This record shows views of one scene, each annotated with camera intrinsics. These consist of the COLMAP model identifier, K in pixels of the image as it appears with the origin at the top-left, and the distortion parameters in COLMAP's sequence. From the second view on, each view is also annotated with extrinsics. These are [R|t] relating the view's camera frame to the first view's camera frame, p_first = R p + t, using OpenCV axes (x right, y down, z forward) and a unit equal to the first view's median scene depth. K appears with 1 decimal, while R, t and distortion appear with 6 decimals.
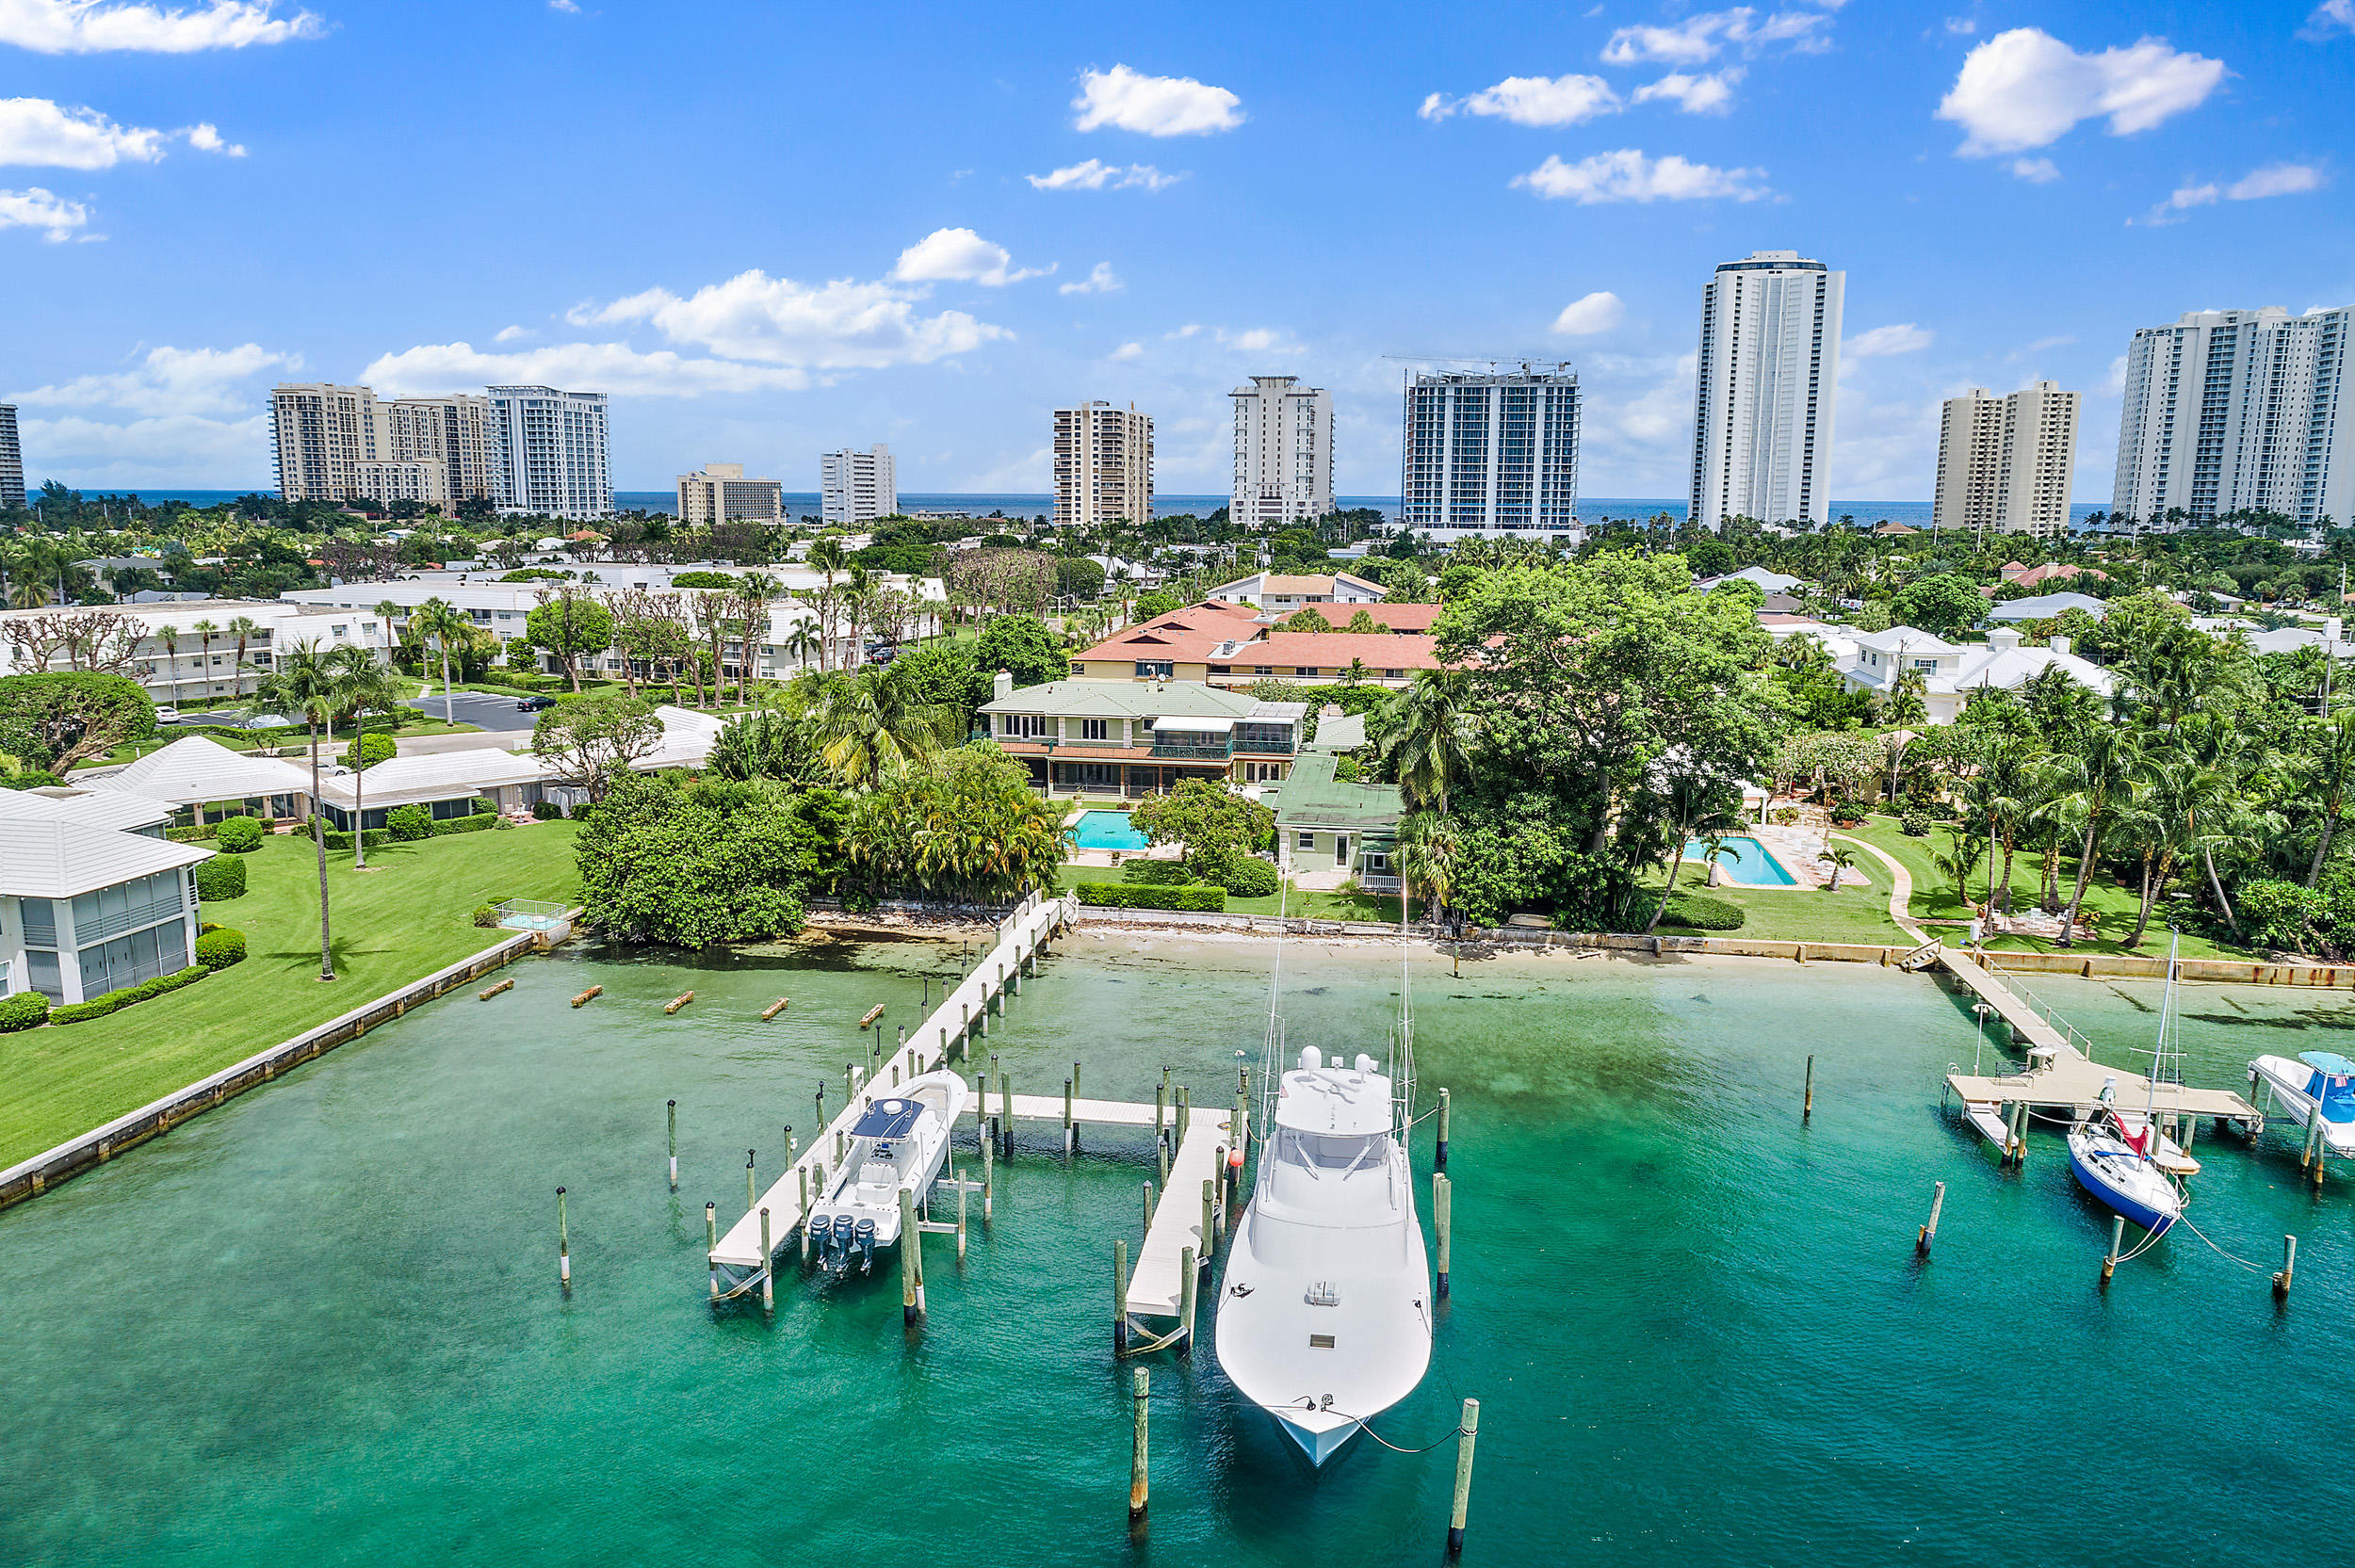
lens RADIAL K [[1609.7, 0, 1169.4], [0, 1609.7, 786.6], [0, 0, 1]] dist [-0.007356, 0.004685]
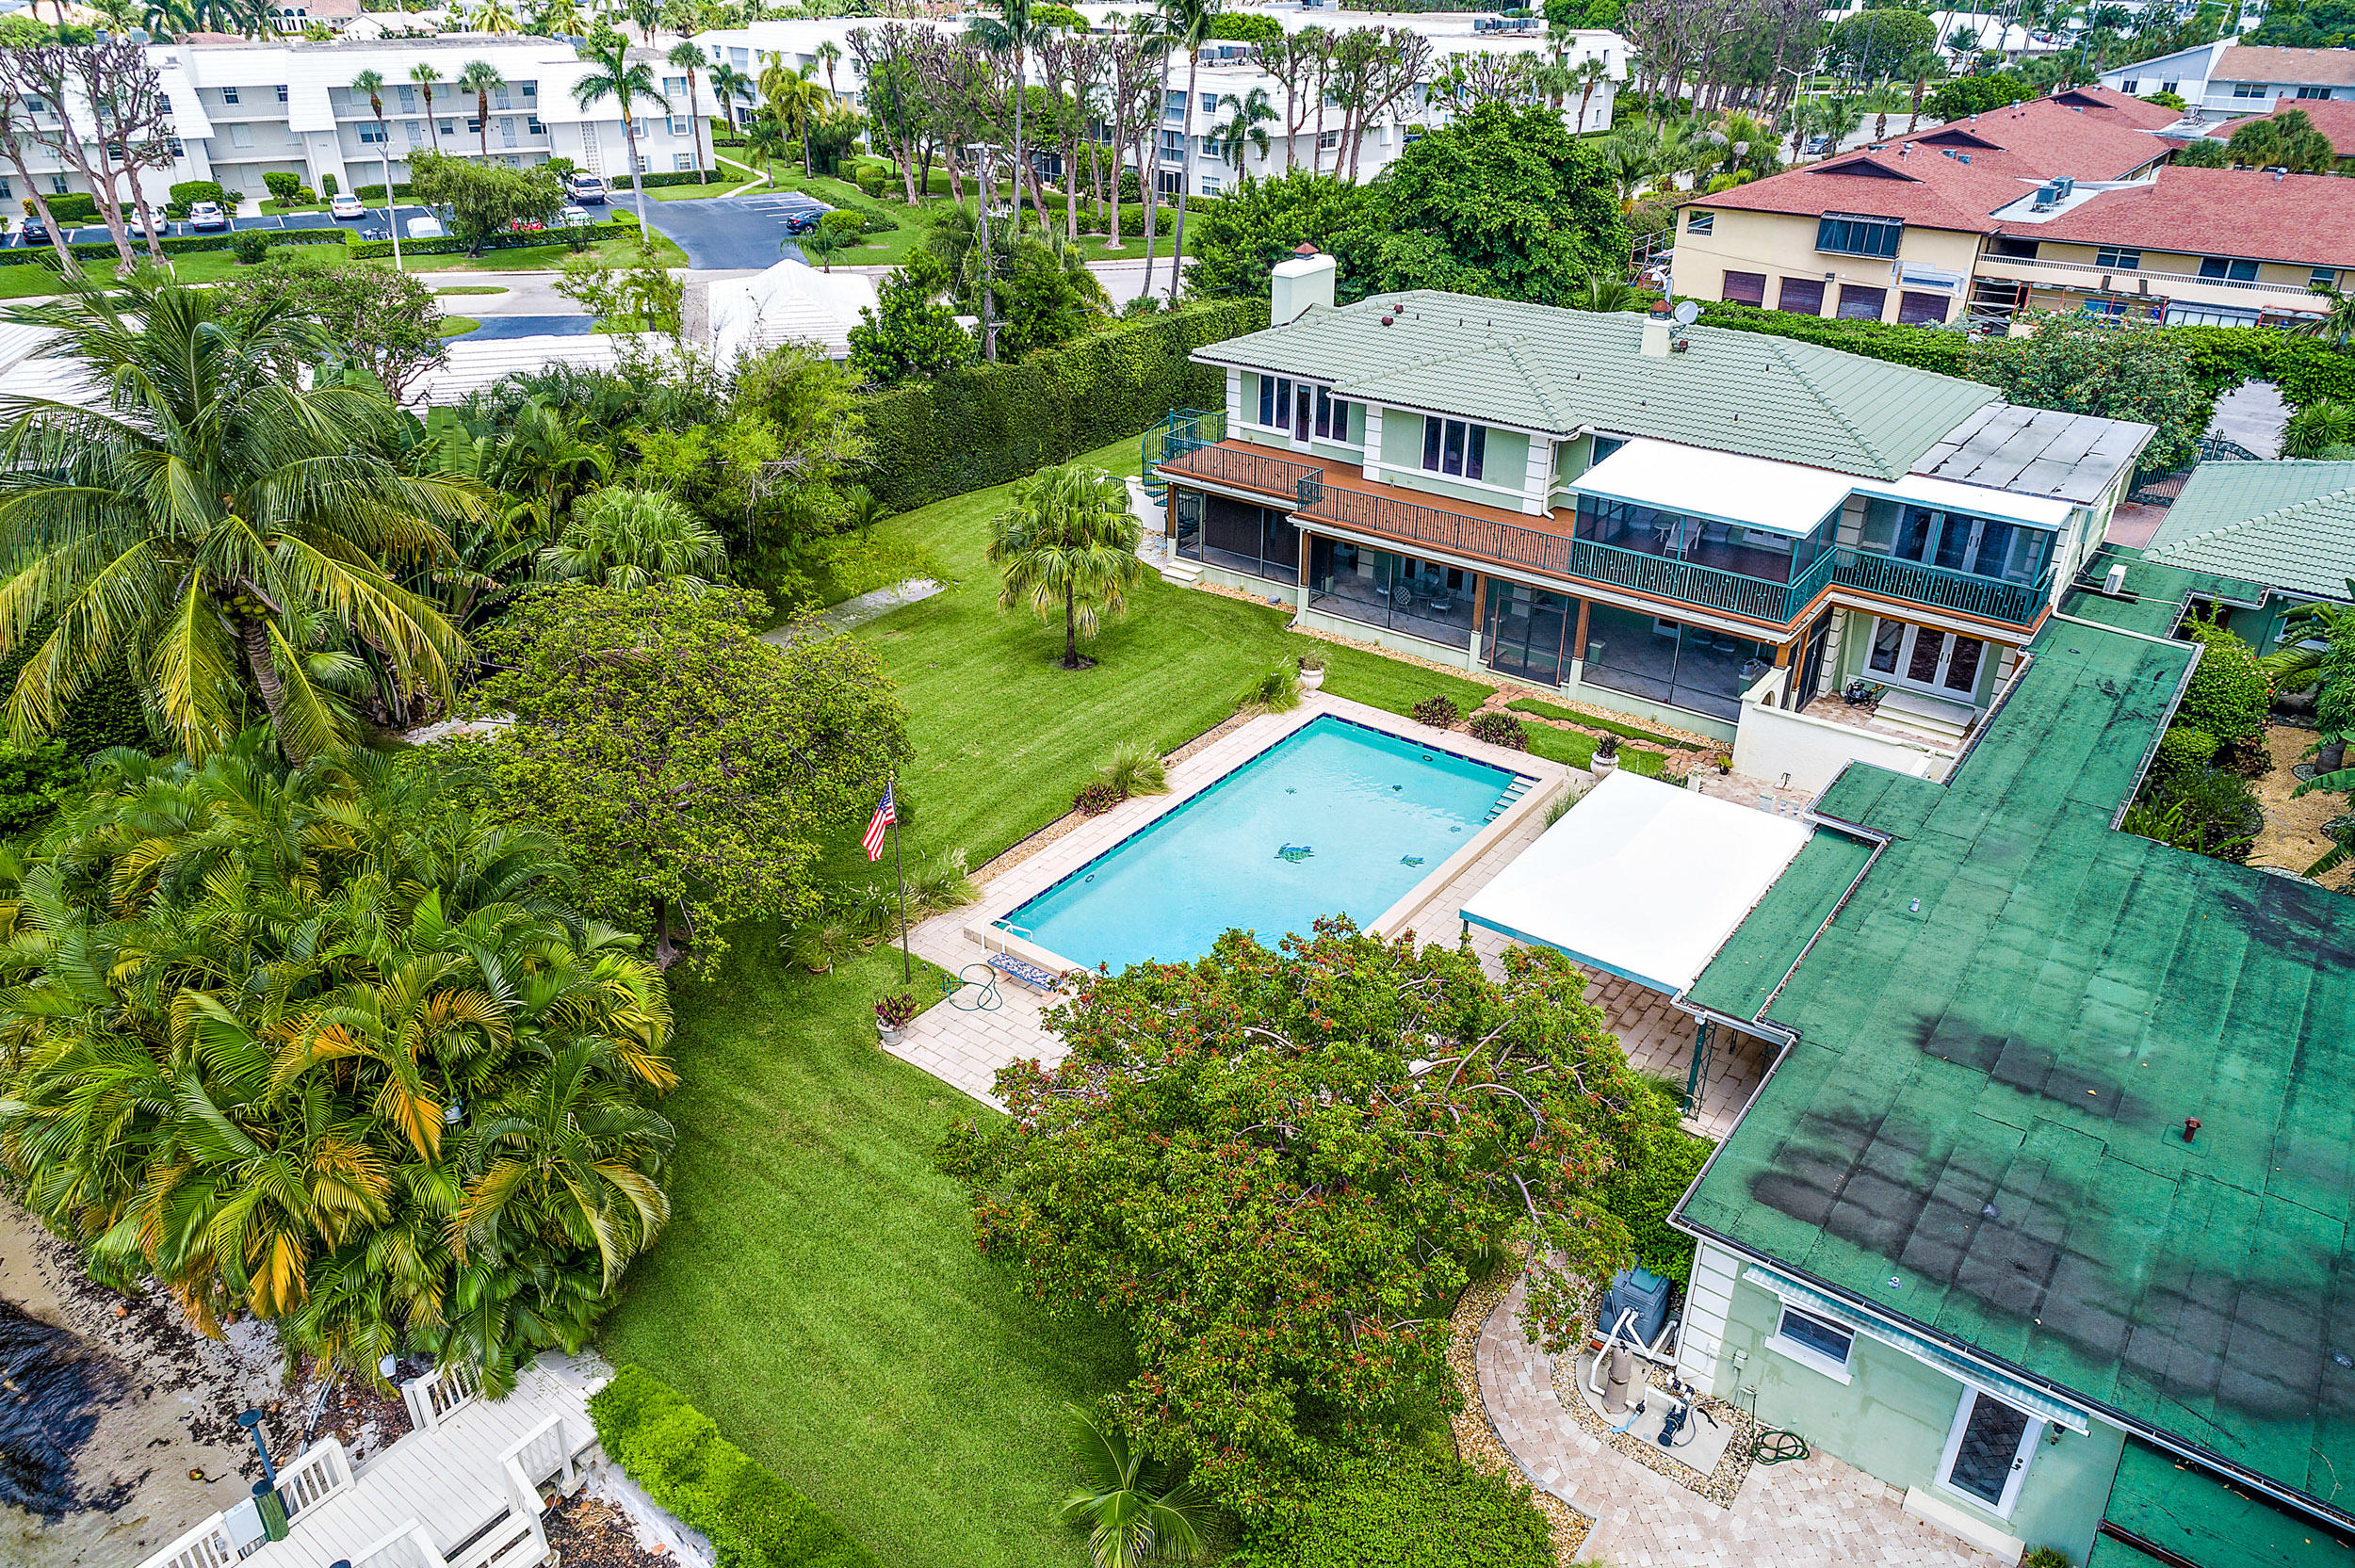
lens RADIAL K [[1609.7, 0, 1181.6], [0, 1609.7, 778.9], [0, 0, 1]] dist [-0.007356, 0.004685]
pose [[0.880330, 0.217003, -0.421816, 0.051583], [-0.083711, 0.946341, 0.312140, -0.055291], [0.466917, -0.239475, 0.851258, 0.490201]]
